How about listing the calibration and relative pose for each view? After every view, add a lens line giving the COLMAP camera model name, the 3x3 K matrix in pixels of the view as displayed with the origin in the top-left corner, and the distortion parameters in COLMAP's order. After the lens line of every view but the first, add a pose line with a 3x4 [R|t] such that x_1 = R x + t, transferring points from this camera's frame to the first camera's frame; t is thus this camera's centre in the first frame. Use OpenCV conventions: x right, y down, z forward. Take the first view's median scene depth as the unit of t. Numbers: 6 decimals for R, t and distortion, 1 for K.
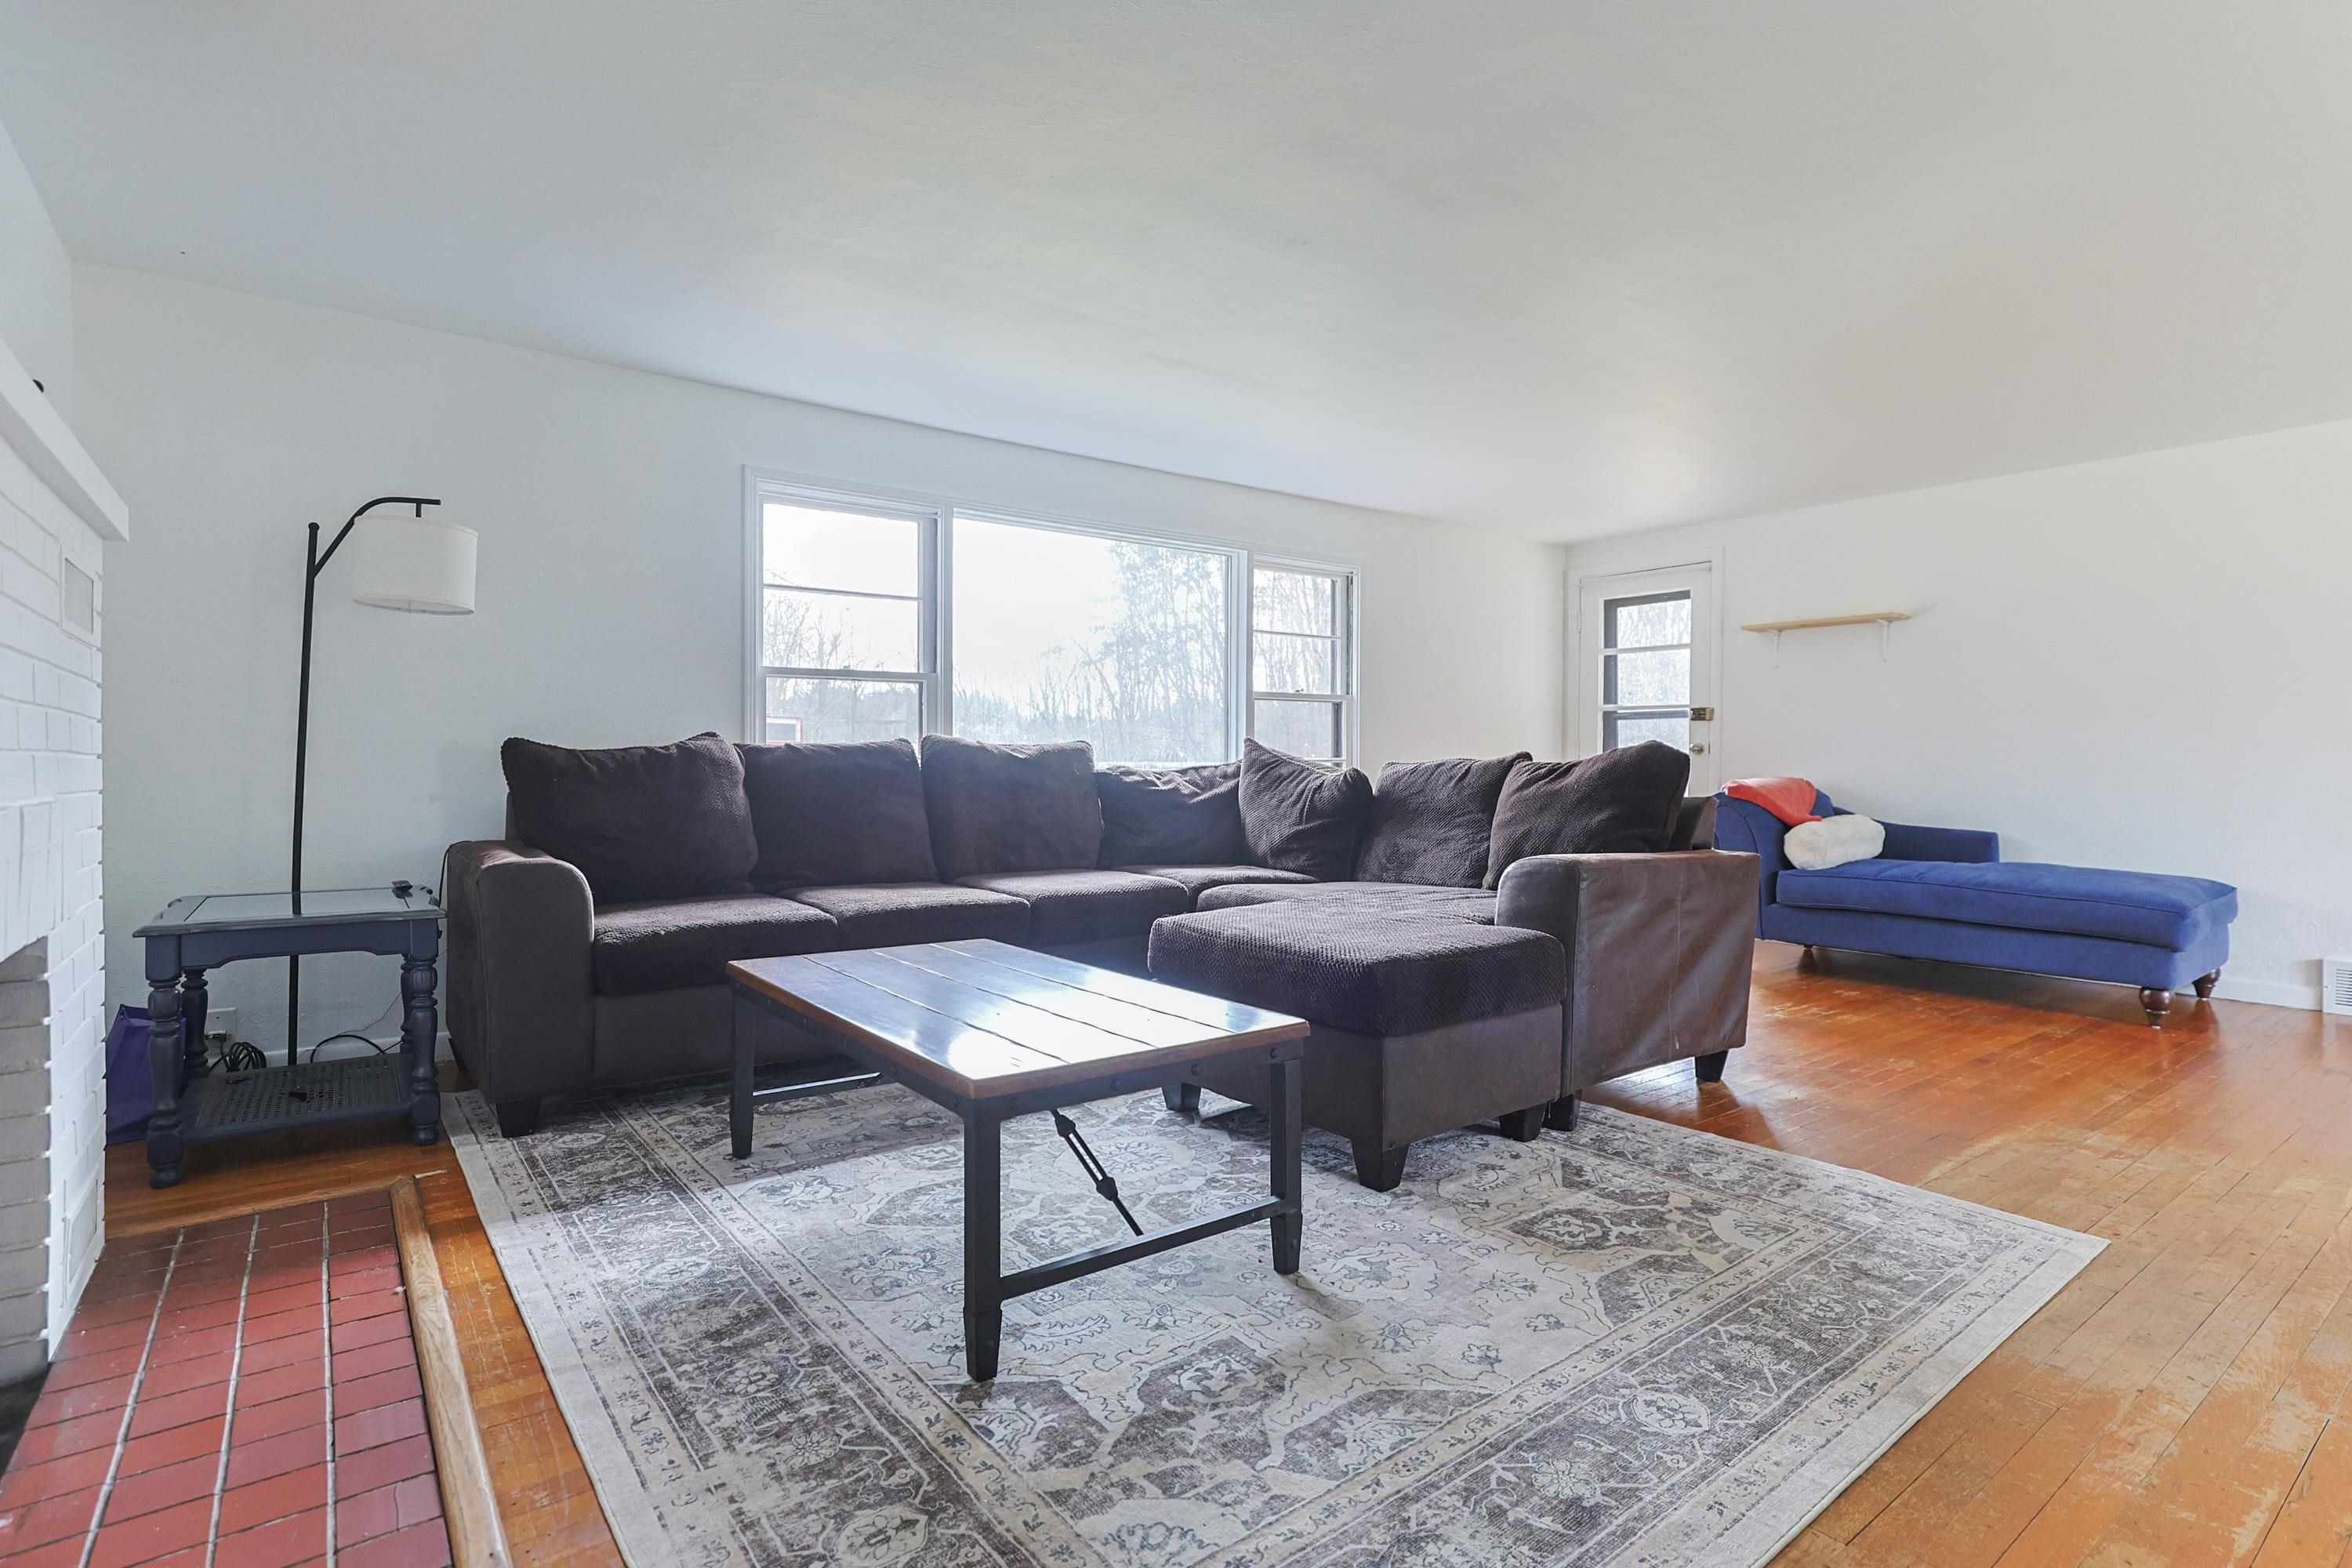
lens RADIAL K [[1136.4, 0, 1181.2], [0, 1136.4, 785.6], [0, 0, 1]] dist [-0.009406, 0.000337]
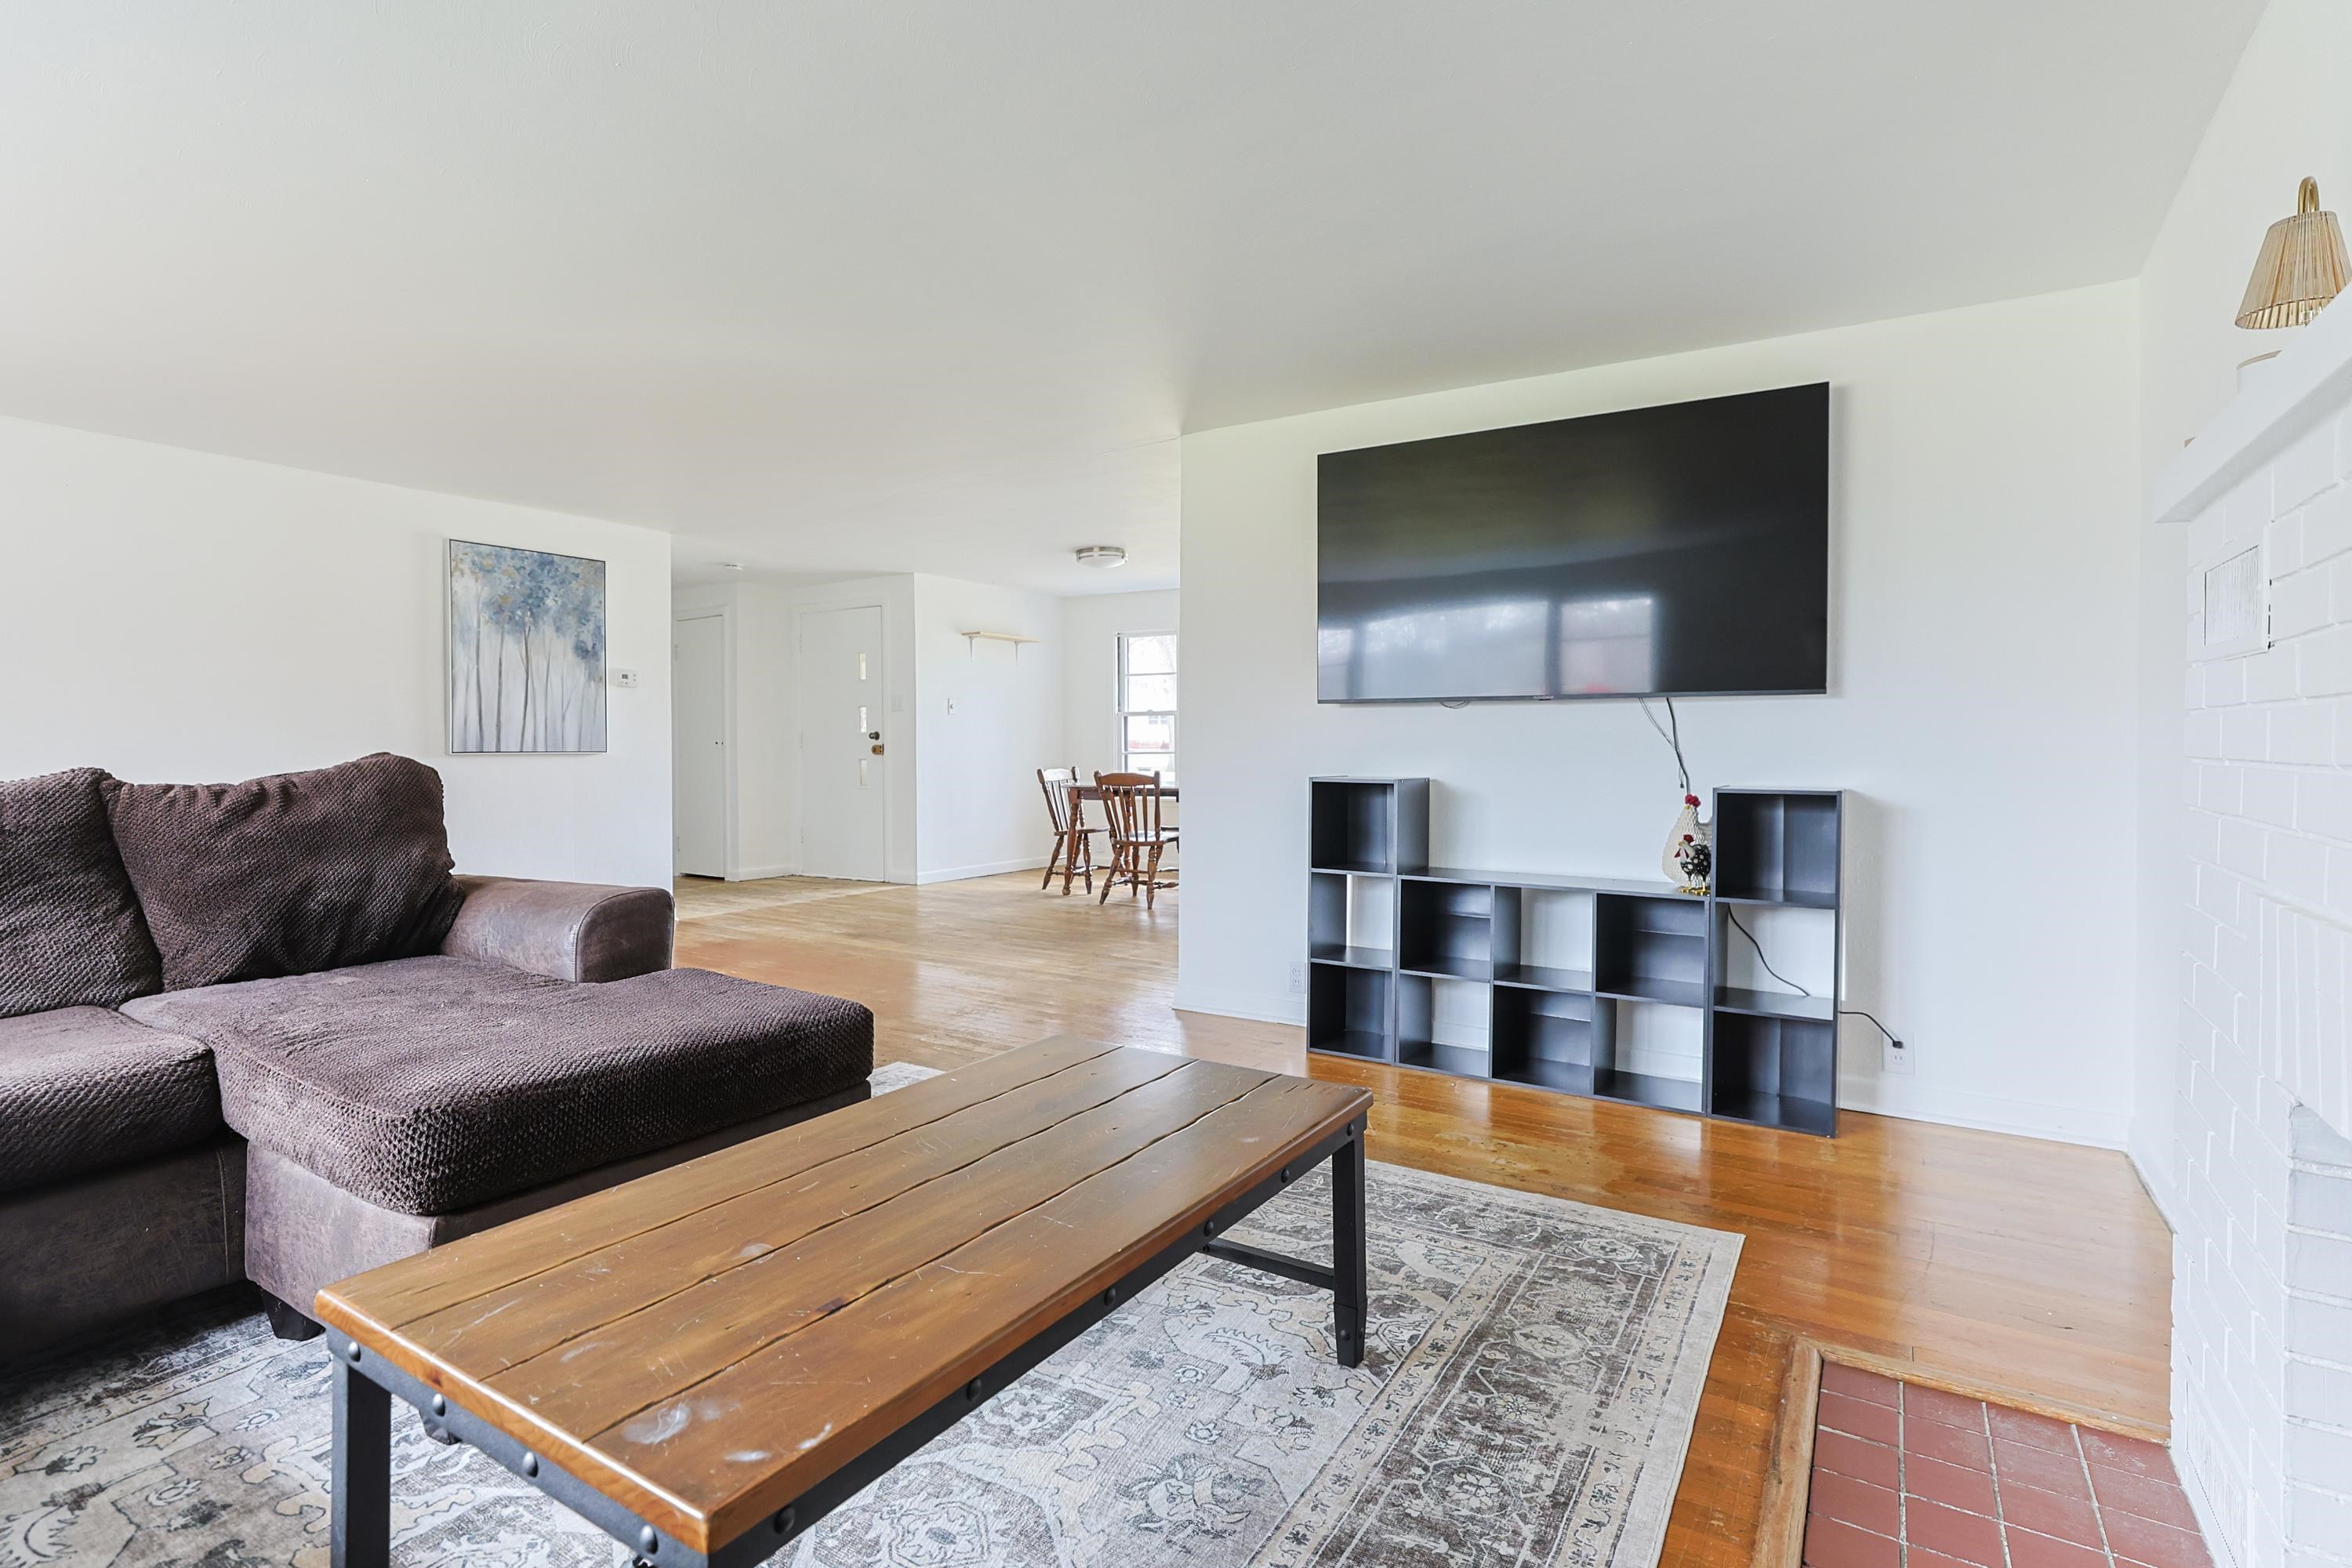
lens RADIAL K [[1136.4, 0, 1183.4], [0, 1136.4, 780.4], [0, 0, 1]] dist [-0.009406, 0.000337]
pose [[-0.350545, -0.036338, 0.935841, -0.893960], [0.010040, 0.999044, 0.042553, -0.078065], [-0.936492, 0.024313, -0.349845, 1.199225]]
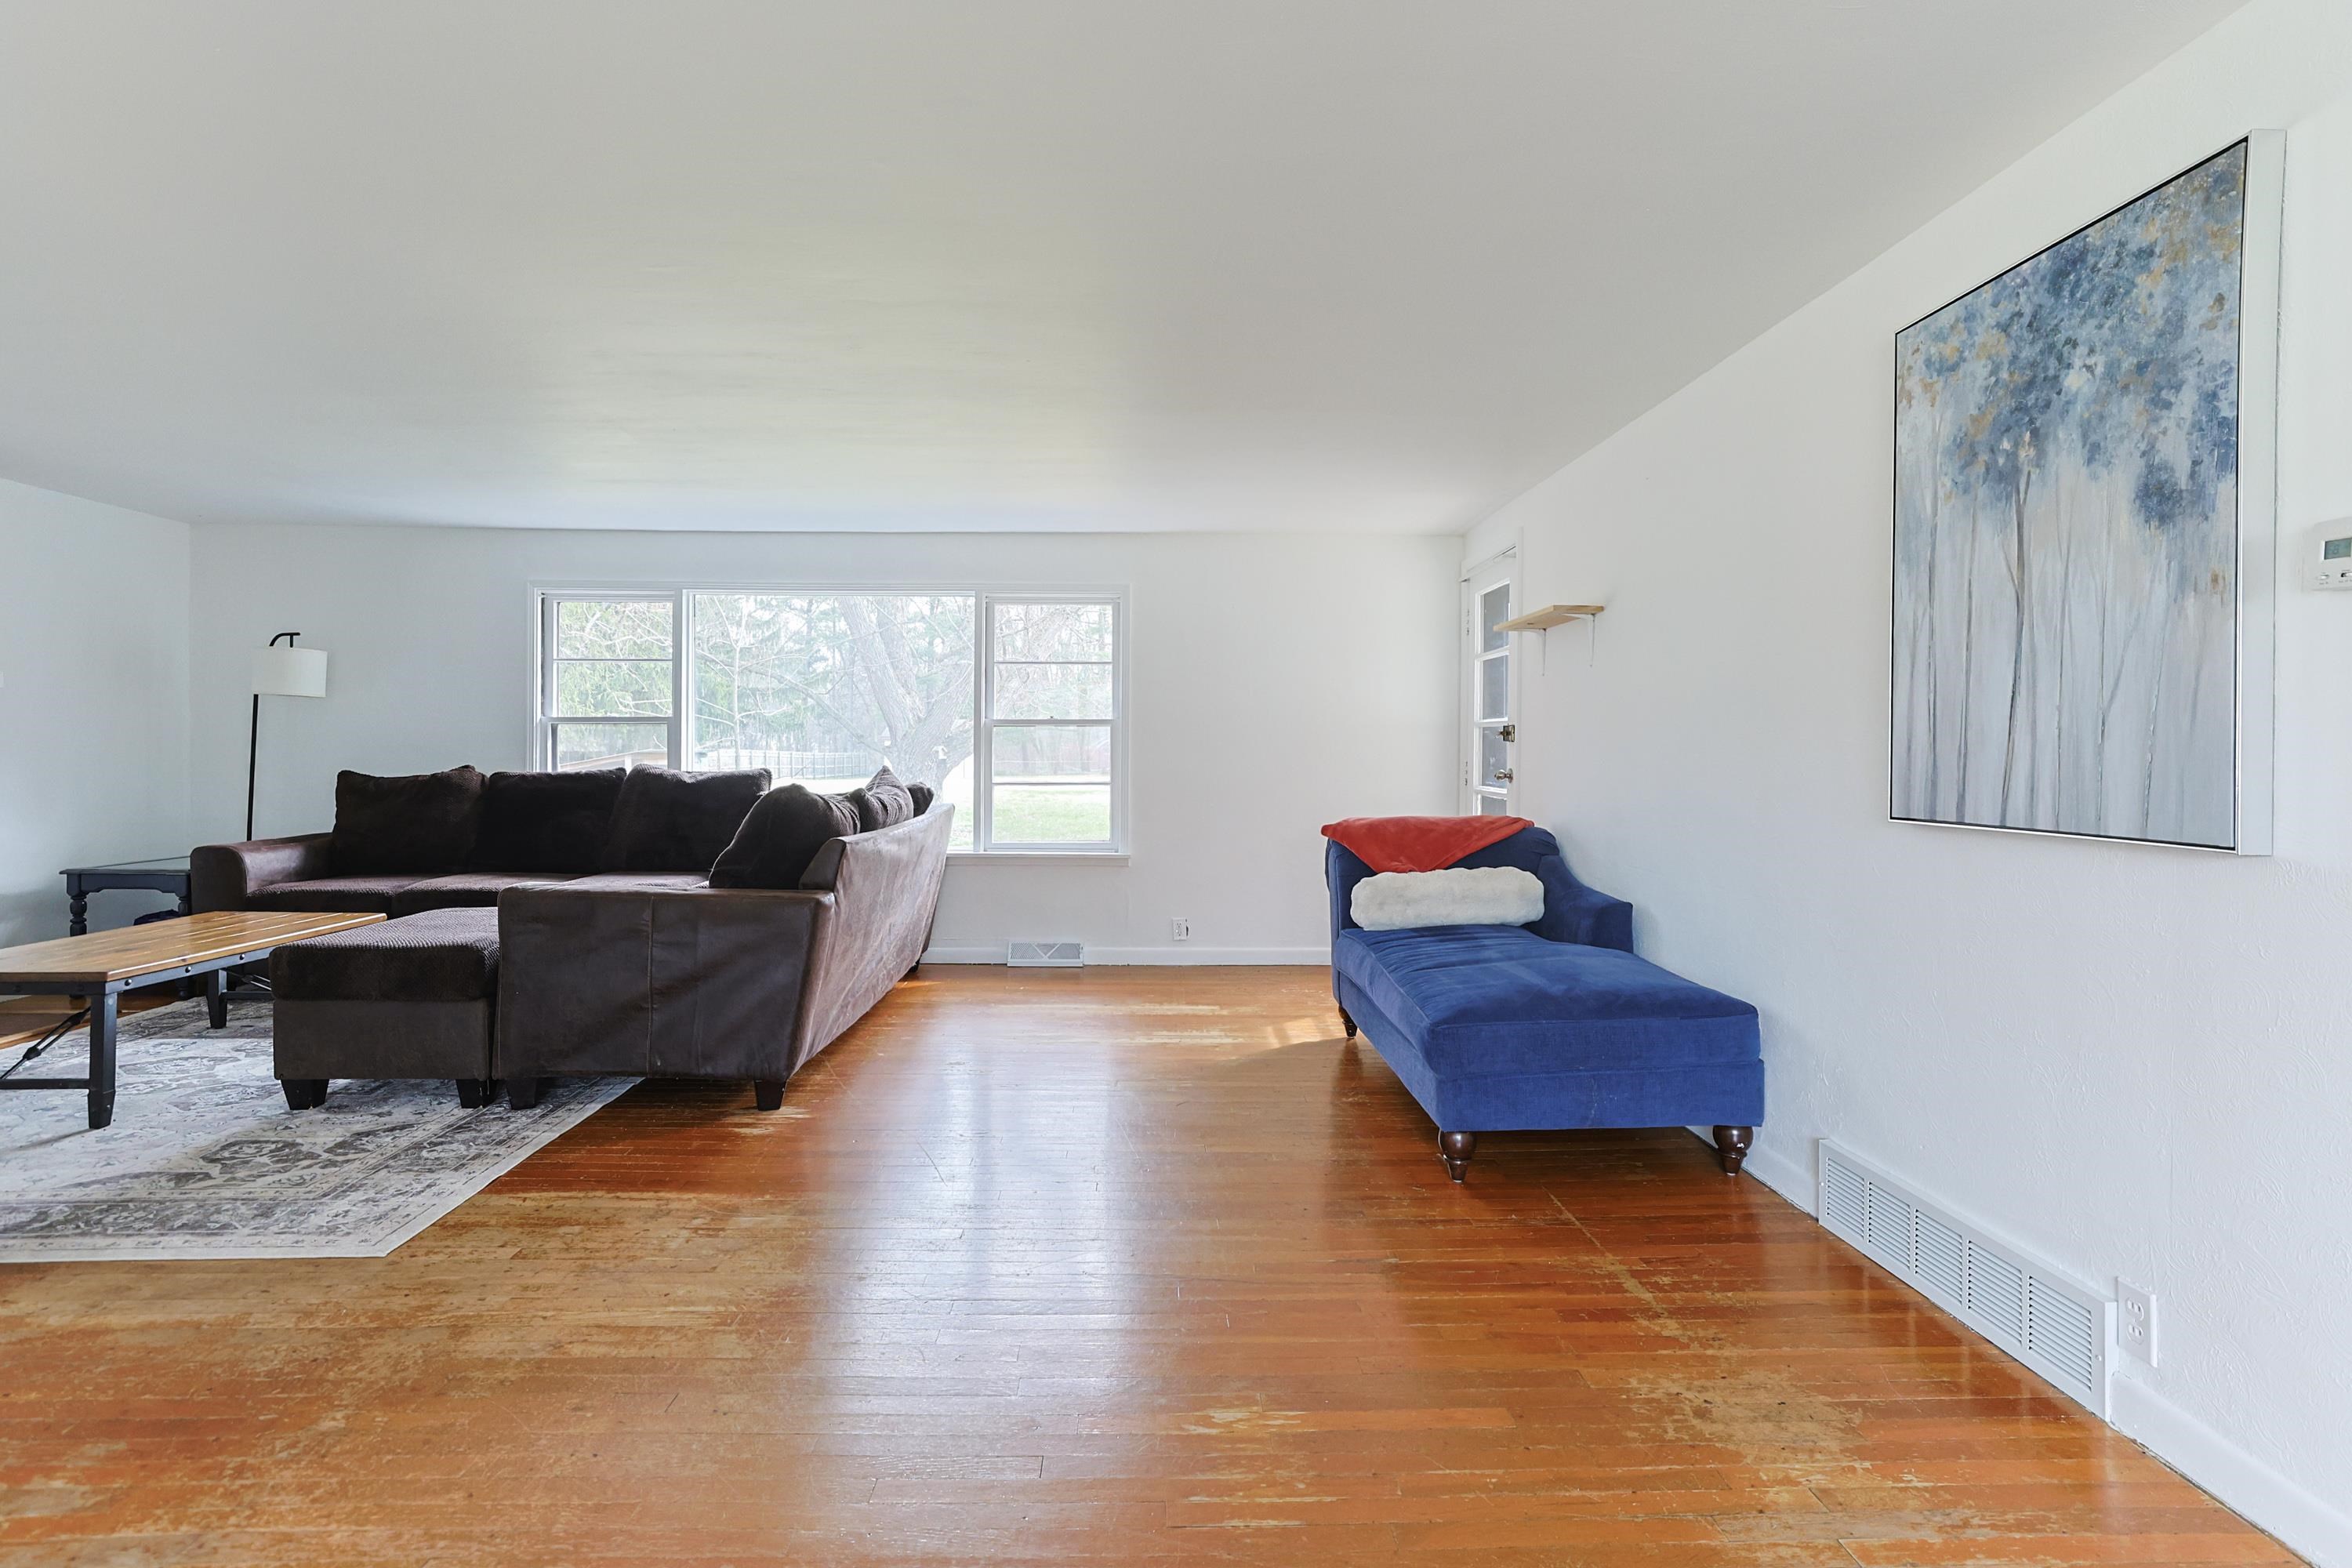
lens RADIAL K [[1136.4, 0, 1165.4], [0, 1136.4, 759.2], [0, 0, 1]] dist [-0.009406, 0.000337]
pose [[0.817741, 0.003869, -0.575573, 2.102165], [-0.013107, 0.999843, -0.011900, -0.084442], [0.575437, 0.017275, 0.817664, 0.528715]]
